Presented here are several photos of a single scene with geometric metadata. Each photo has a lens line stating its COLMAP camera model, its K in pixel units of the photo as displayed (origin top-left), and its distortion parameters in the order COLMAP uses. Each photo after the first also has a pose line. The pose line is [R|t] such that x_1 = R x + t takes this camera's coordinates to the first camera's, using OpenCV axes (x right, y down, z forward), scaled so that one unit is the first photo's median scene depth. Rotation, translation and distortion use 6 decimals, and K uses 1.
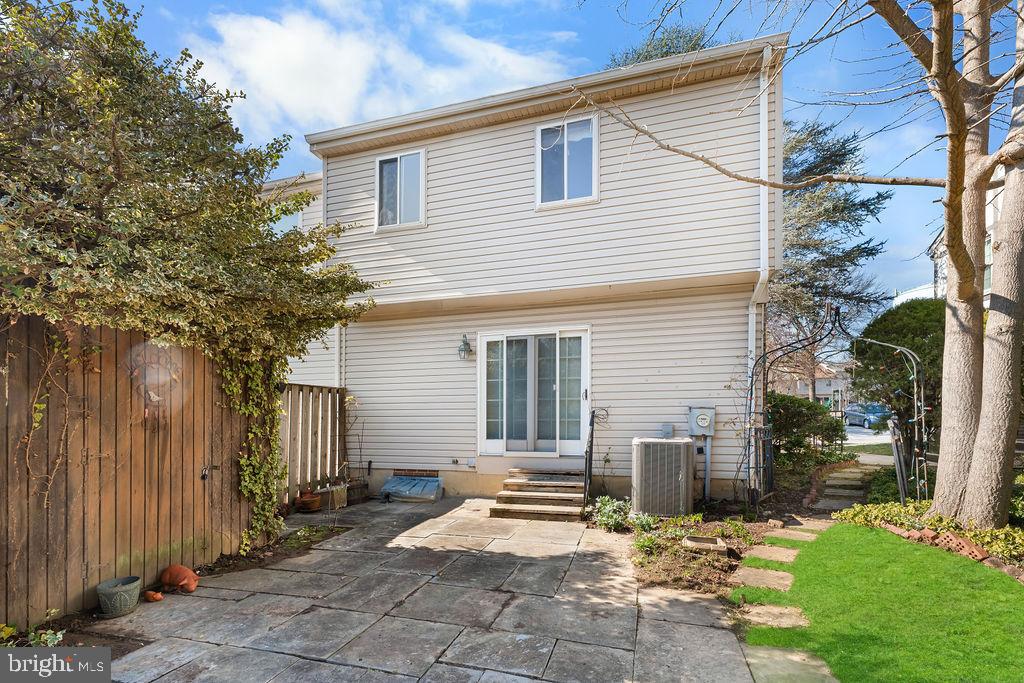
lens RADIAL K [[434.7, 0, 514.8], [0, 434.7, 353.4], [0, 0, 1]] dist [-0.000228, -0.000044]
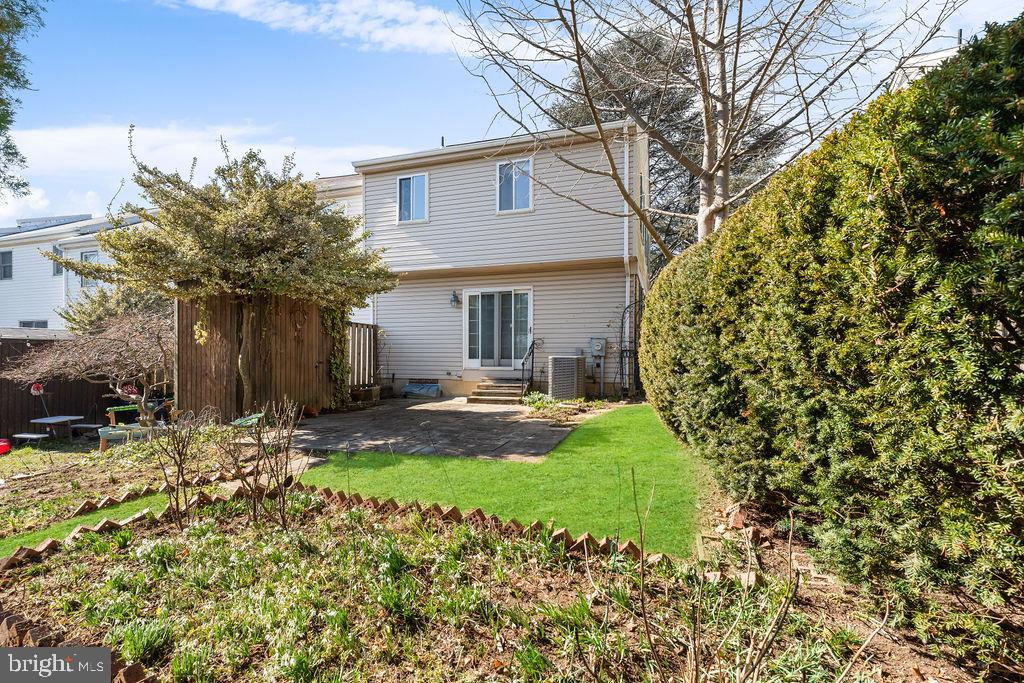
lens RADIAL K [[441.3, 0, 512.2], [0, 441.3, 315.0], [0, 0, 1]] dist [0.000058, 0.000043]
pose [[0.999220, 0.008200, -0.038639, 0.159470], [-0.006448, 0.998955, 0.045258, -0.031867], [0.038970, -0.044973, 0.998228, -0.591012]]
